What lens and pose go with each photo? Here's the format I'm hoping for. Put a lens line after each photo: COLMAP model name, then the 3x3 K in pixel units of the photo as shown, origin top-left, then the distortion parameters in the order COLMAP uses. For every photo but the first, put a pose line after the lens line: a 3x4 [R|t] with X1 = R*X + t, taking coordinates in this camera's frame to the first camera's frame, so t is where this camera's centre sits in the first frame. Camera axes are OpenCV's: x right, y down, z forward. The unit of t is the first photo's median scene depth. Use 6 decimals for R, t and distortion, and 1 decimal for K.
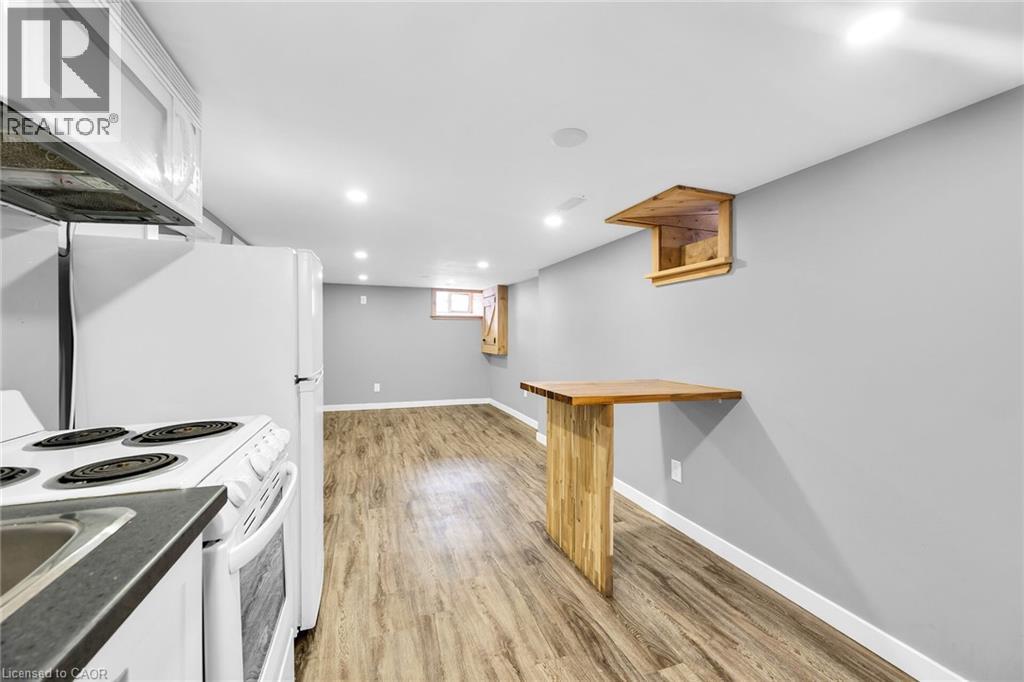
lens RADIAL K [[402.4, 0, 512.0], [0, 402.4, 341.0], [0, 0, 1]] dist [-0.002191, -0.000179]
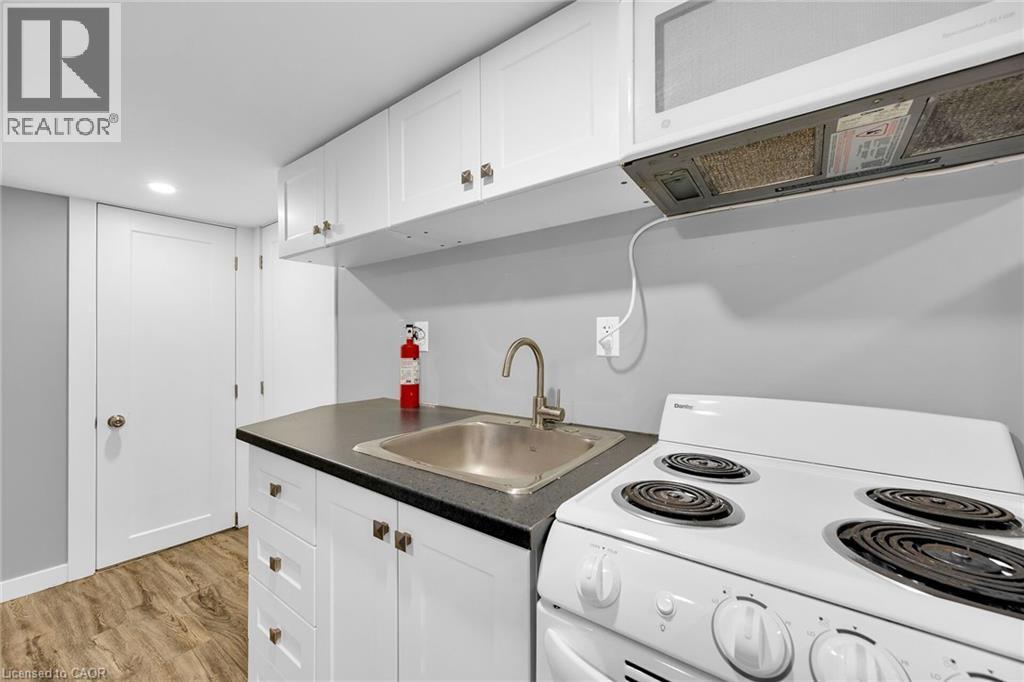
lens RADIAL K [[402.4, 0, 512.0], [0, 402.4, 341.0], [0, 0, 1]] dist [-0.002191, -0.000179]
pose [[-0.830509, 0.000424, -0.557005, -0.059596], [-0.006673, 0.999920, 0.010710, -0.005577], [0.556965, 0.012611, -0.830440, 0.535037]]
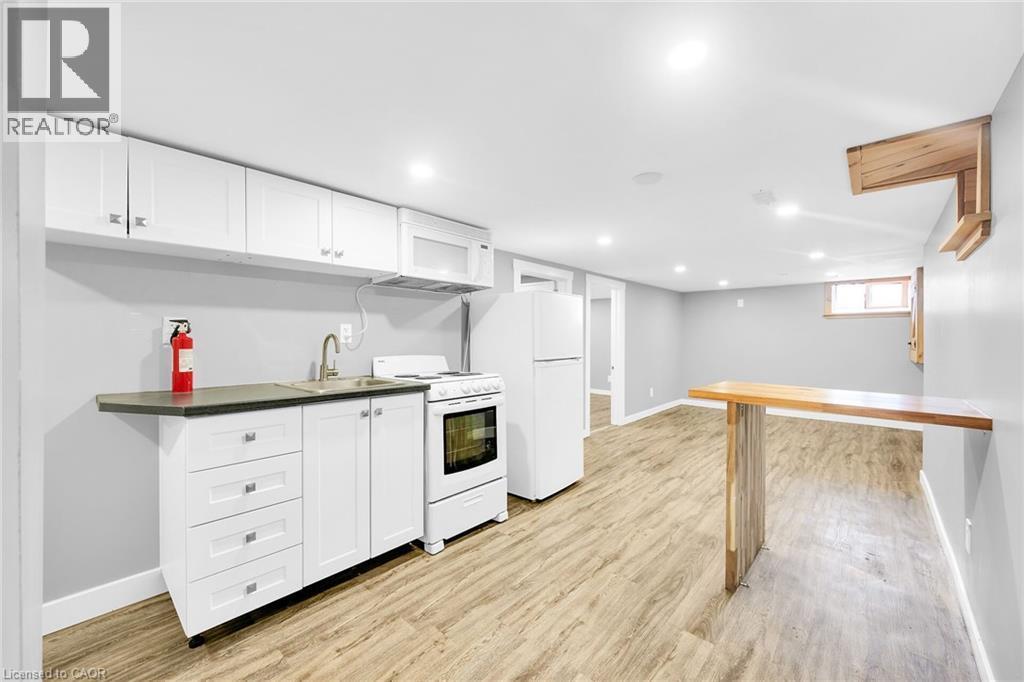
lens RADIAL K [[402.4, 0, 512.0], [0, 402.4, 341.0], [0, 0, 1]] dist [-0.002191, -0.000179]
pose [[0.479510, 0.002747, -0.877532, 0.783391], [-0.011939, 0.999923, -0.003393, 0.012610], [0.877455, 0.012104, 0.479506, 0.017698]]
